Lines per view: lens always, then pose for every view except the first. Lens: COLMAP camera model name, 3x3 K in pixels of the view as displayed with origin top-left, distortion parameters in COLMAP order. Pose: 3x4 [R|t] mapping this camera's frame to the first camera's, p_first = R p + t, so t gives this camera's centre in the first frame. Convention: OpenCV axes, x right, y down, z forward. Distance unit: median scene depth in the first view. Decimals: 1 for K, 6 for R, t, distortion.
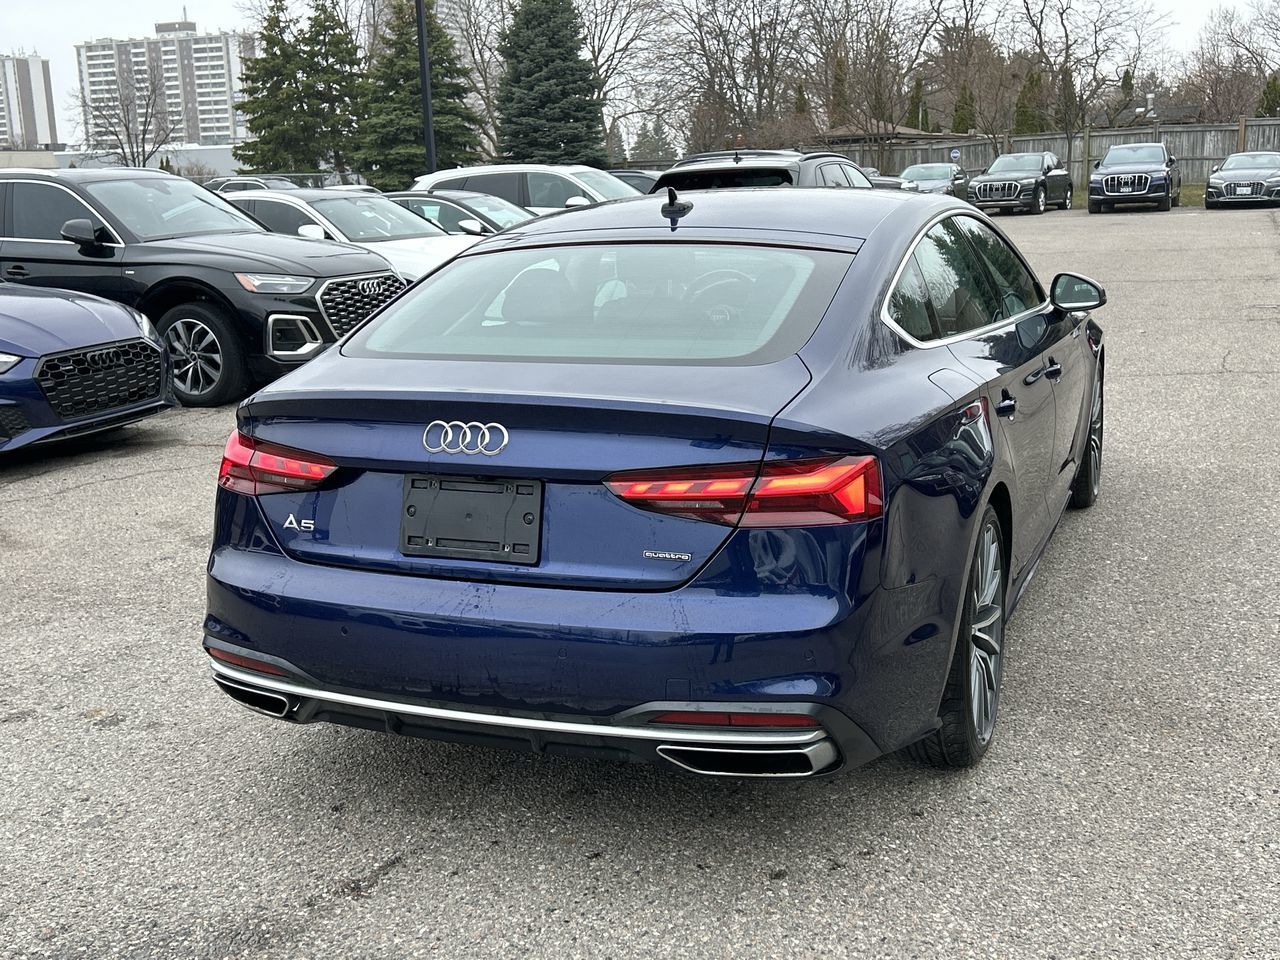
lens RADIAL K [[1388.2, 0, 630.9], [0, 1388.2, 470.7], [0, 0, 1]] dist [0.128051, -0.252992]
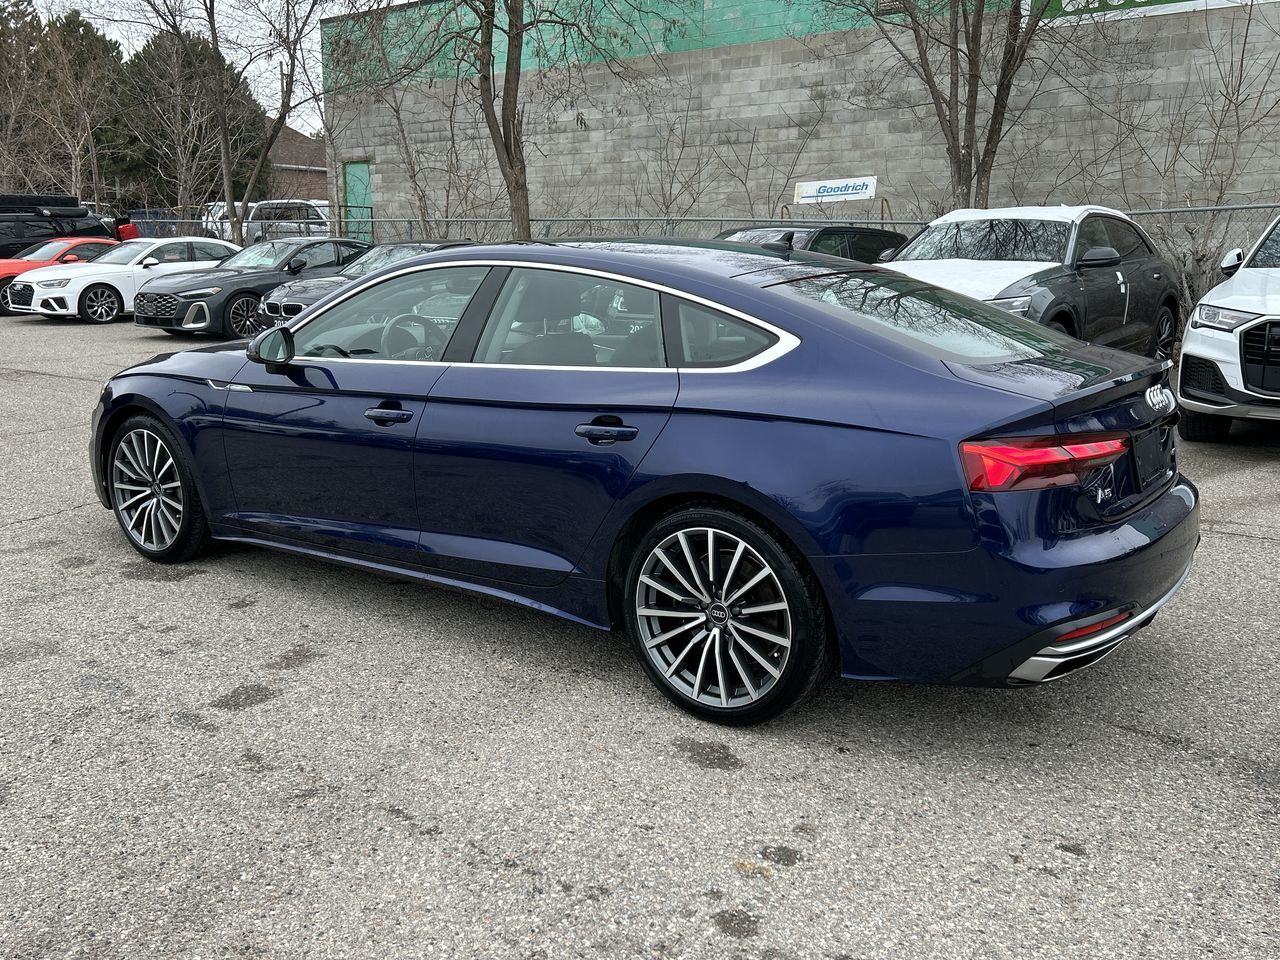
lens RADIAL K [[1107.2, 0, 640.0], [0, 1107.2, 480.0], [0, 0, 1]] dist [0.089062, -0.140265]
pose [[0.234164, -0.163707, 0.958315, -0.078168], [0.184456, 0.975297, 0.121537, -0.010293], [-0.954538, 0.148308, 0.258576, 0.070554]]
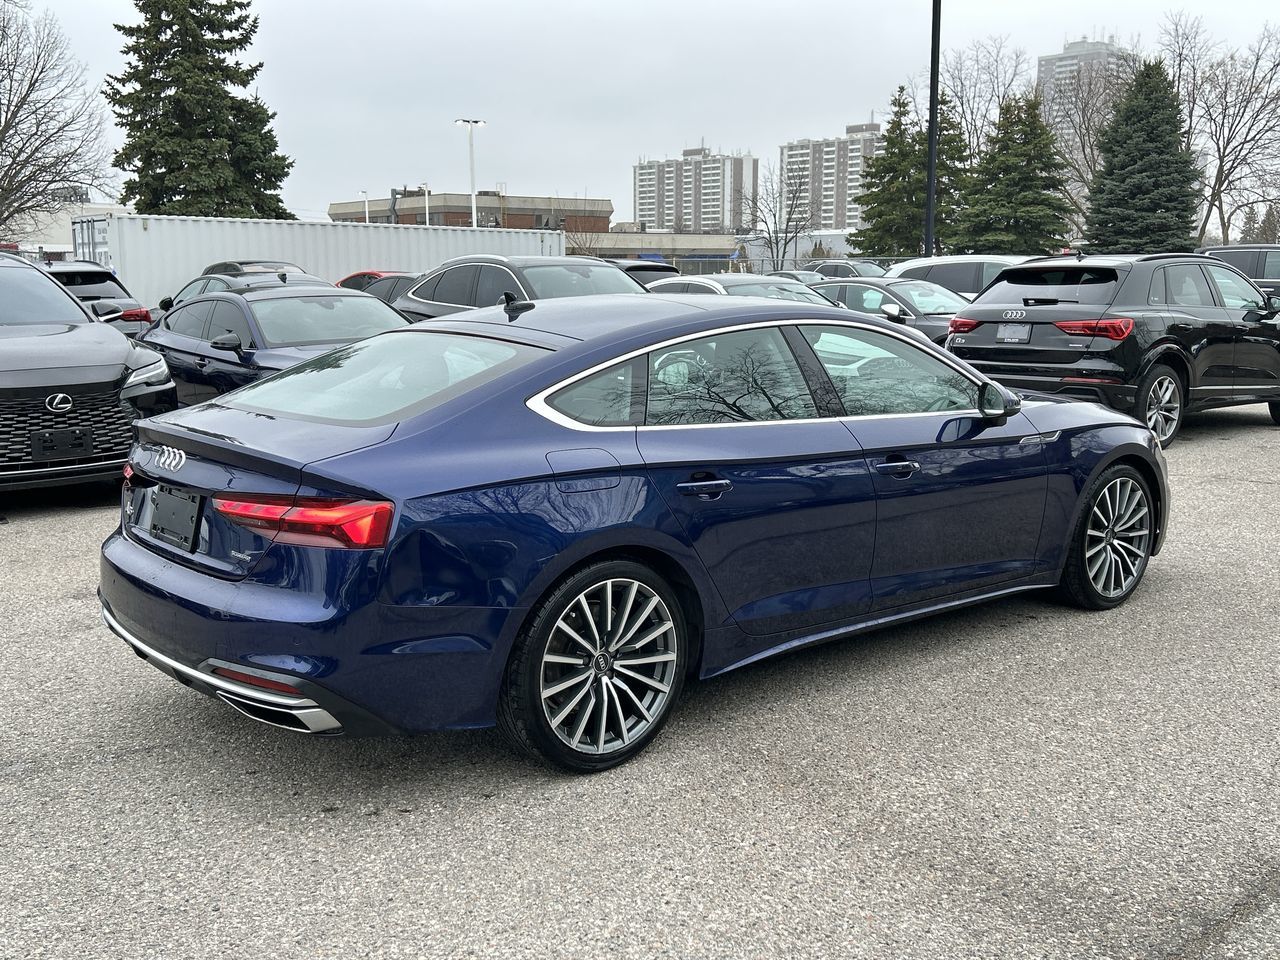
lens RADIAL K [[1251.1, 0, 640.0], [0, 1251.1, 480.0], [0, 0, 1]] dist [0.105362, -0.210955]
pose [[0.893369, 0.102924, -0.437376, 0.051550], [-0.117050, 0.993111, -0.005381, -0.003021], [0.433809, 0.056002, 0.899263, 0.001882]]
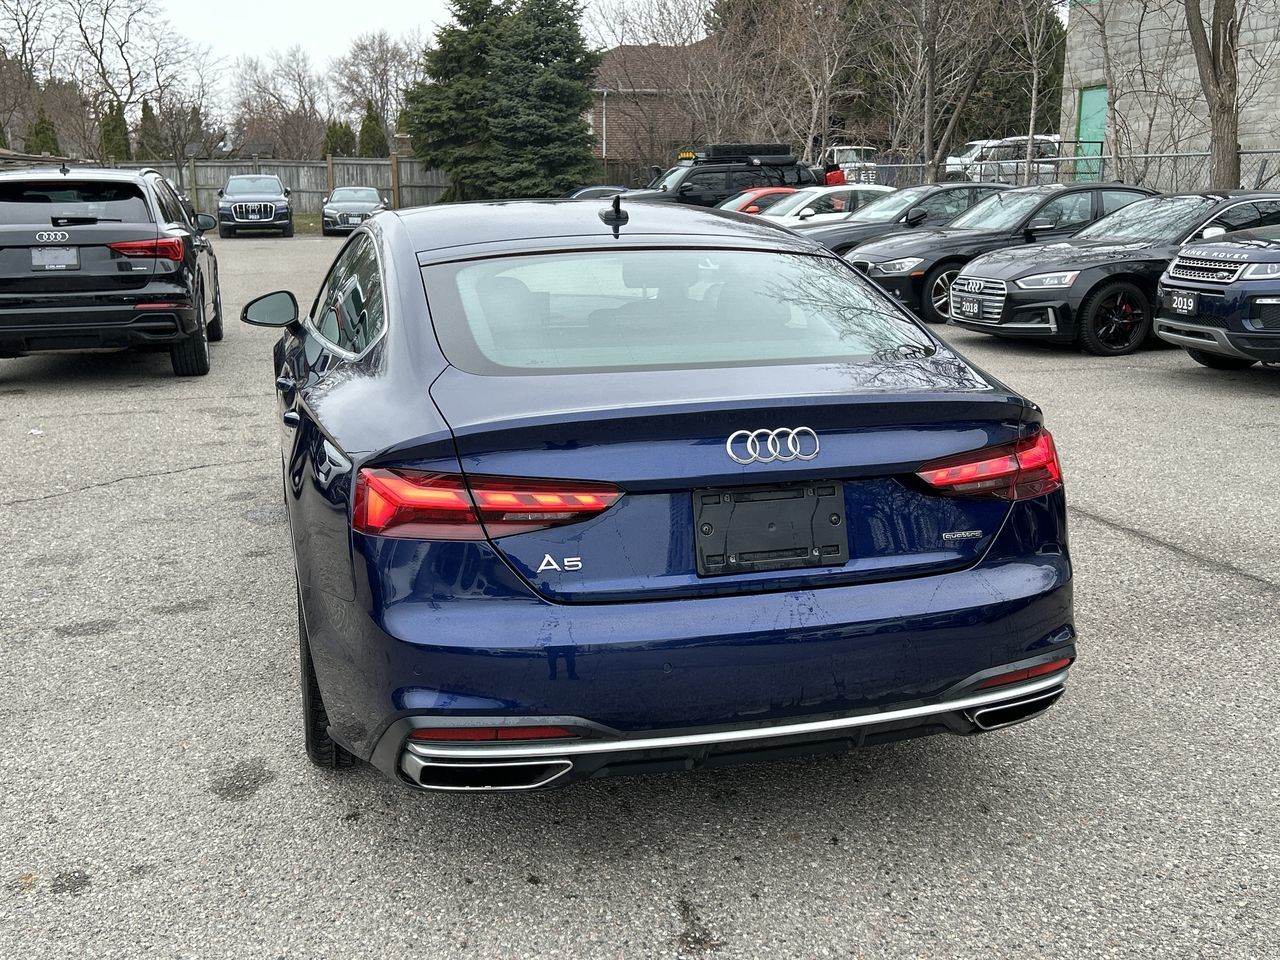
lens RADIAL K [[1296.8, 0, 640.0], [0, 1296.8, 480.0], [0, 0, 1]] dist [0.097360, -0.172776]
pose [[0.784342, -0.106013, 0.611203, -0.043328], [0.105794, 0.993714, 0.036597, -0.002446], [-0.611241, 0.035957, 0.790628, 0.019810]]
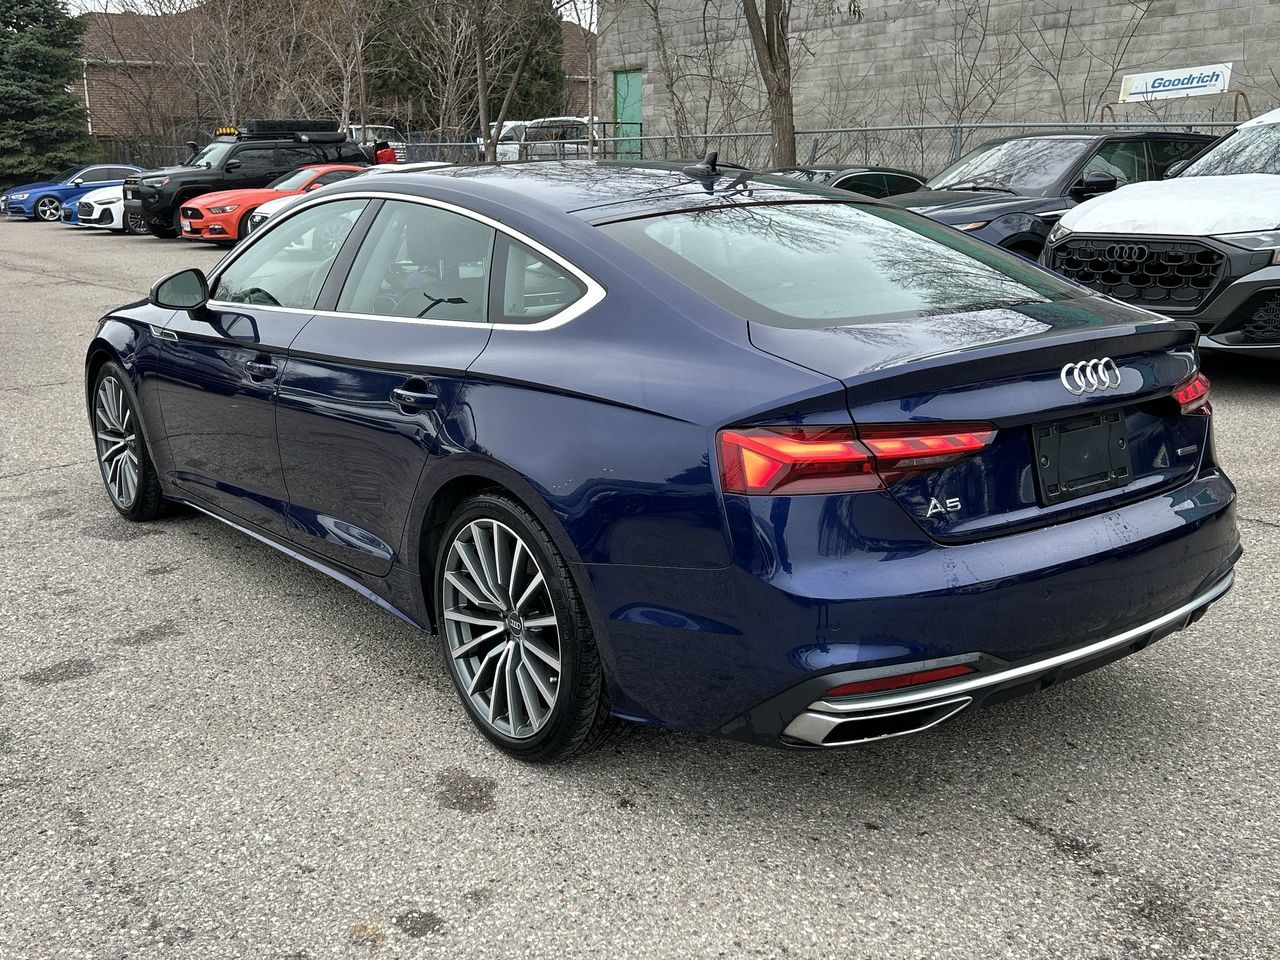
lens RADIAL K [[1306.8, 0, 629.3], [0, 1306.8, 480.3], [0, 0, 1]] dist [0.052260, -0.058600]
pose [[0.500394, -0.174134, 0.848106, -0.065413], [0.170809, 0.980168, 0.100469, -0.006029], [-0.848782, 0.094590, 0.520214, 0.045684]]
